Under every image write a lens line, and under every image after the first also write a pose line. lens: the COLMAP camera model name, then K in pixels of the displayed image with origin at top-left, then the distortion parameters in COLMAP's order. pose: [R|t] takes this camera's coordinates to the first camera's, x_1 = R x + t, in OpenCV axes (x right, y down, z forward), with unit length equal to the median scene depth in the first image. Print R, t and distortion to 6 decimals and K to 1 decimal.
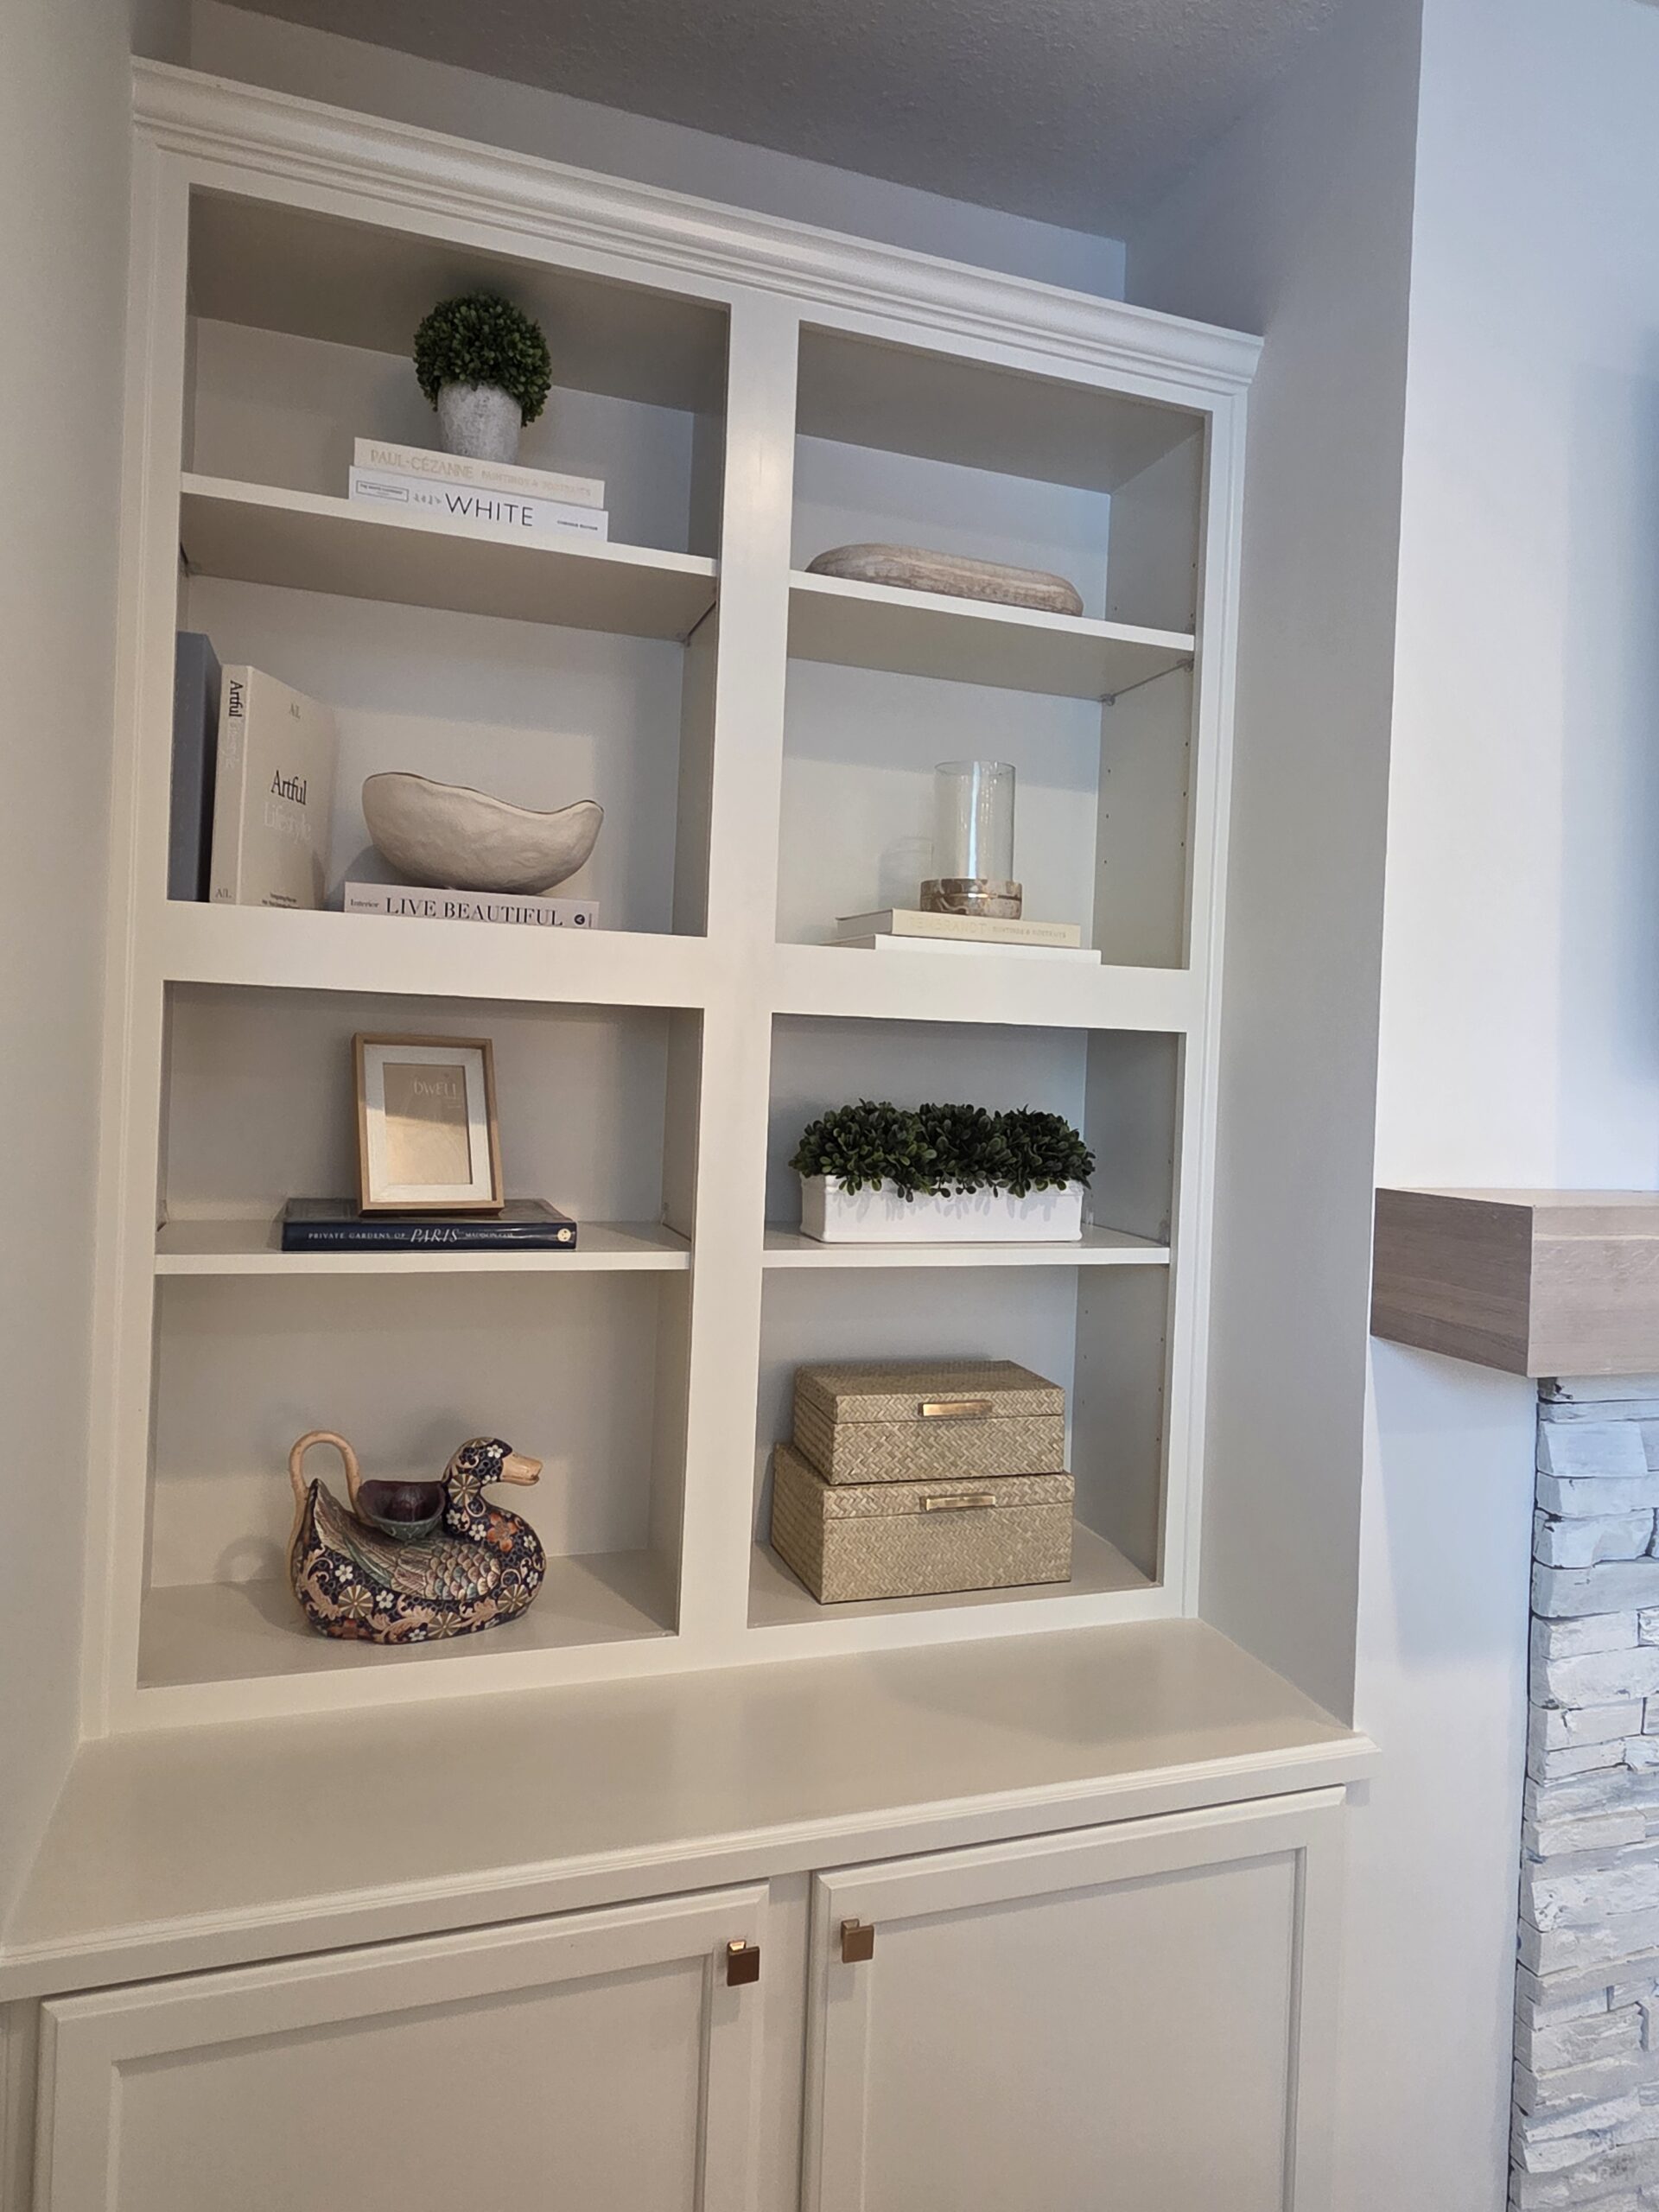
lens RADIAL K [[1389.5, 0, 829.5], [0, 1389.5, 1106.0], [0, 0, 1]] dist [0.003892, 0.002623]
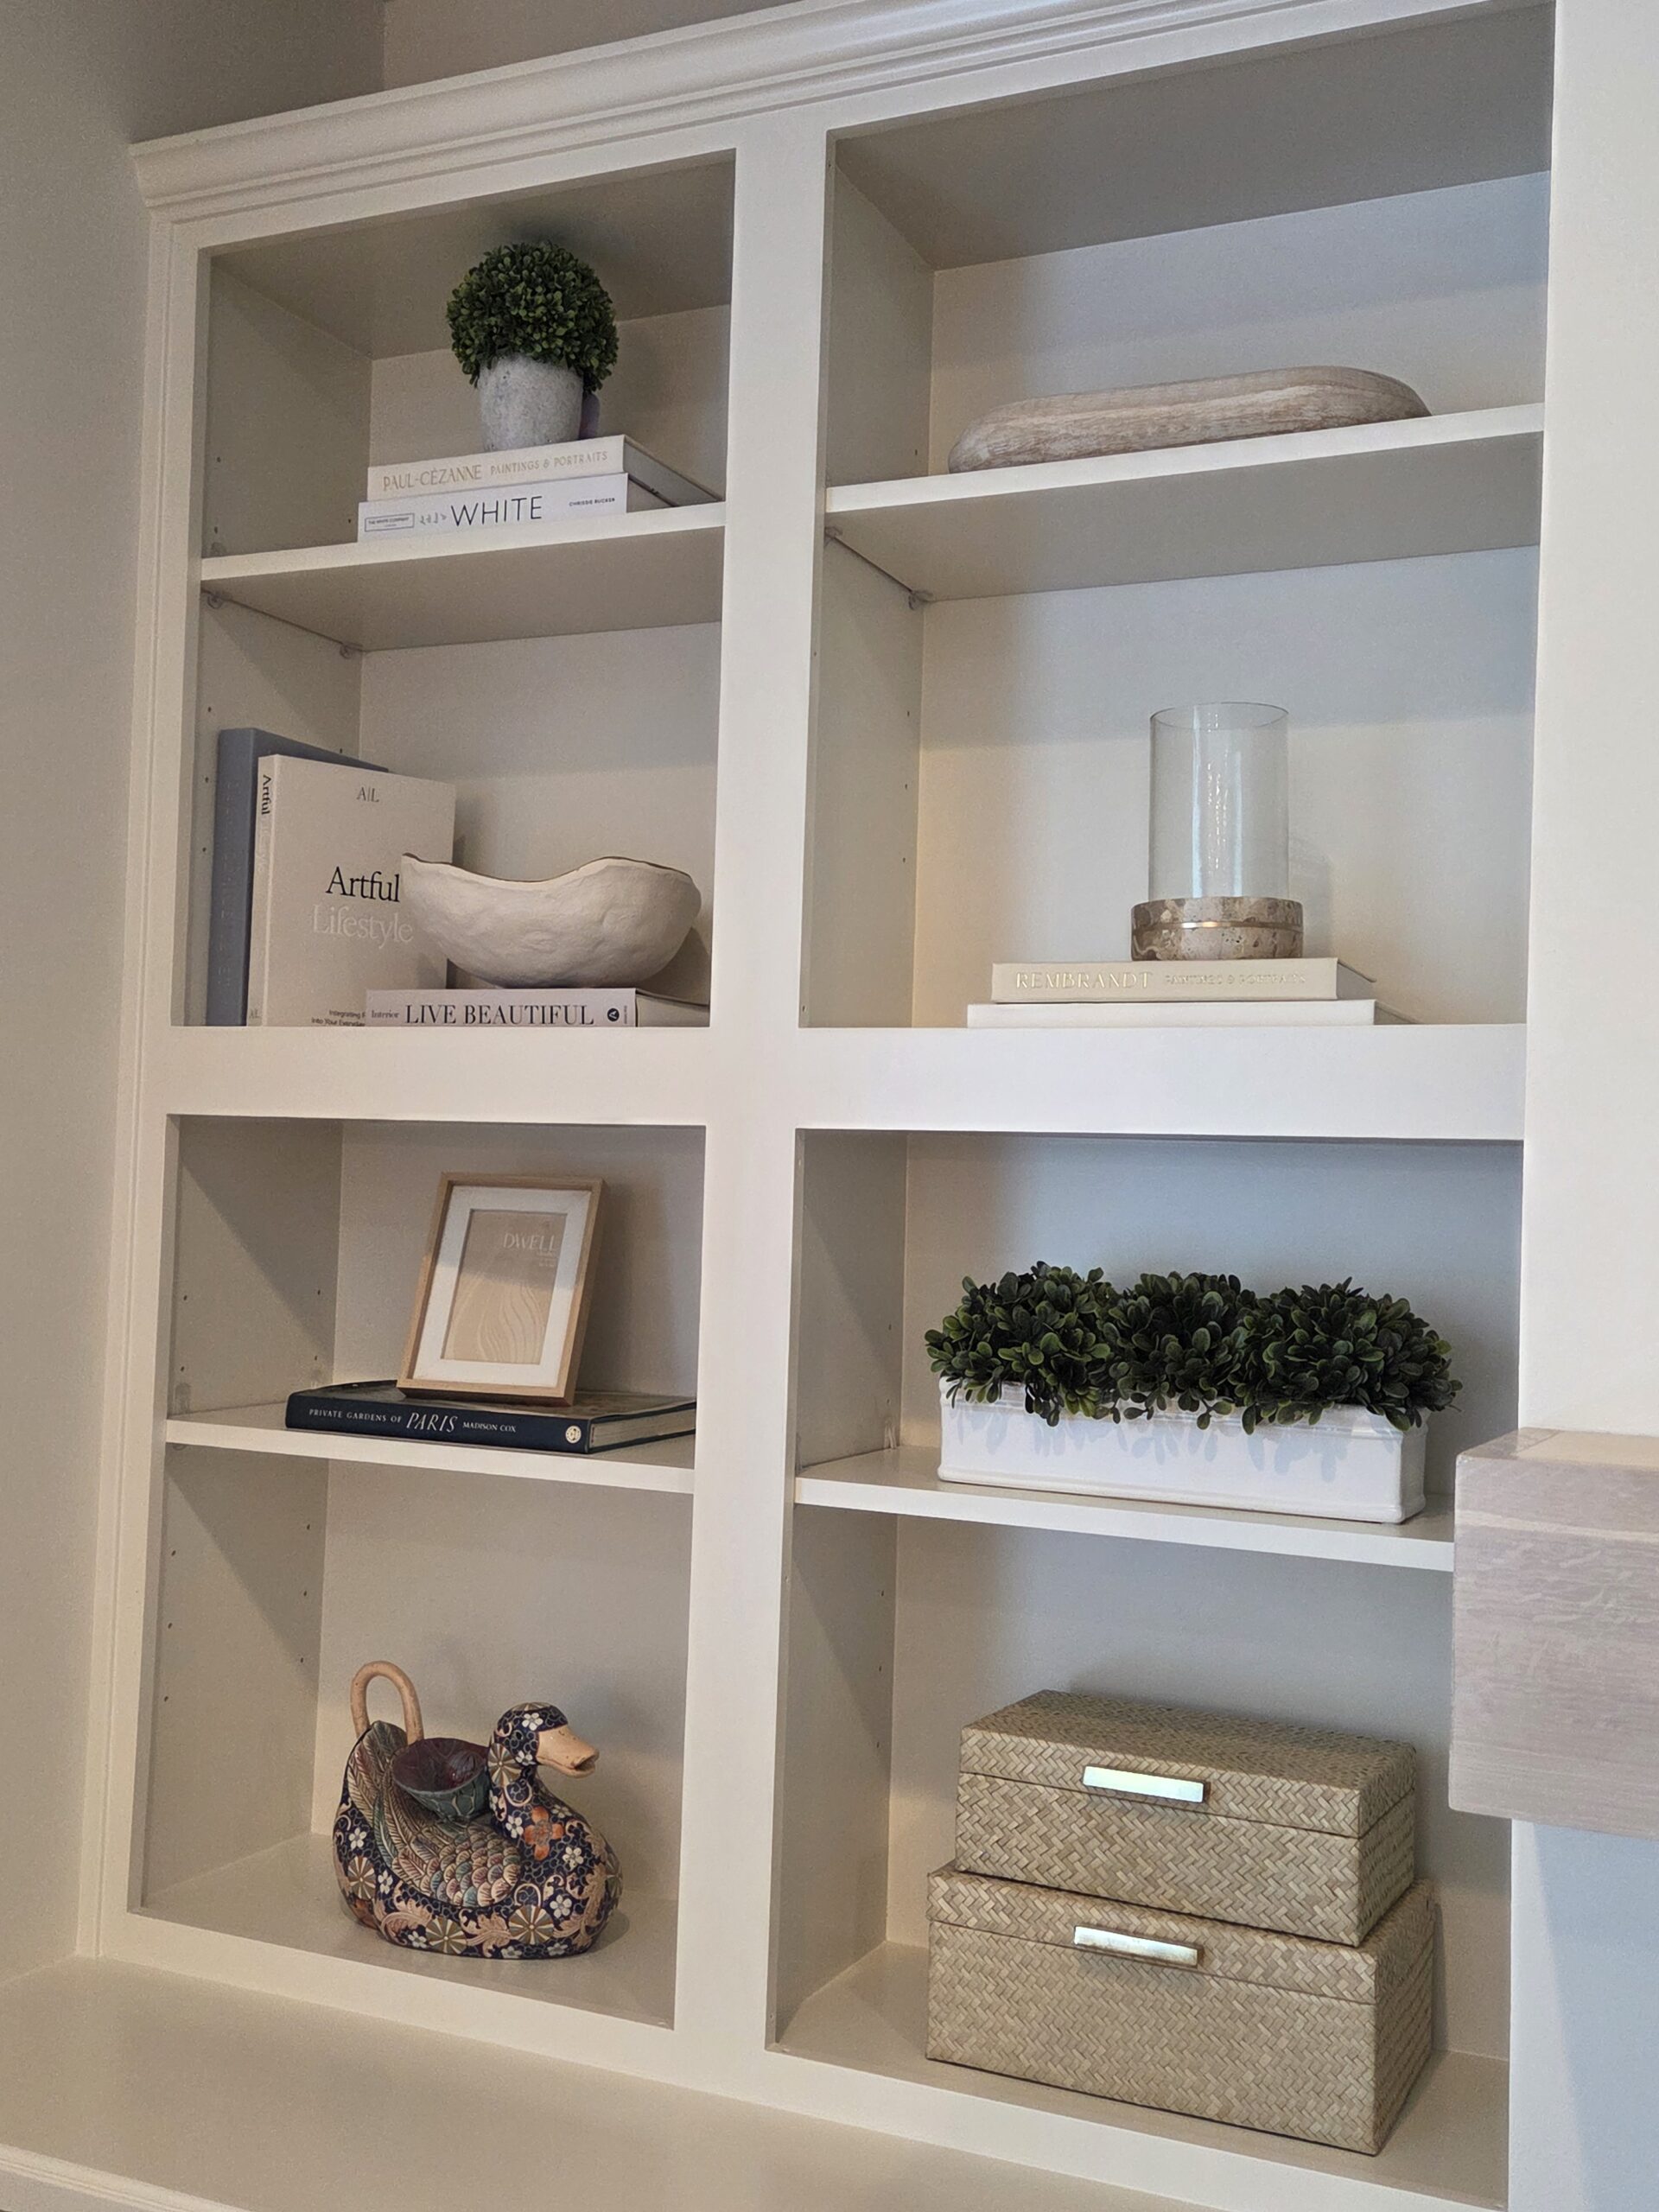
lens RADIAL K [[2197.4, 0, 830.4], [0, 2197.4, 1183.5], [0, 0, 1]] dist [0.111046, -0.199488]
pose [[0.719938, -0.020902, -0.693723, 0.736631], [-0.030628, 0.997616, -0.061844, 0.027114], [0.693362, 0.065771, 0.717582, 0.235424]]
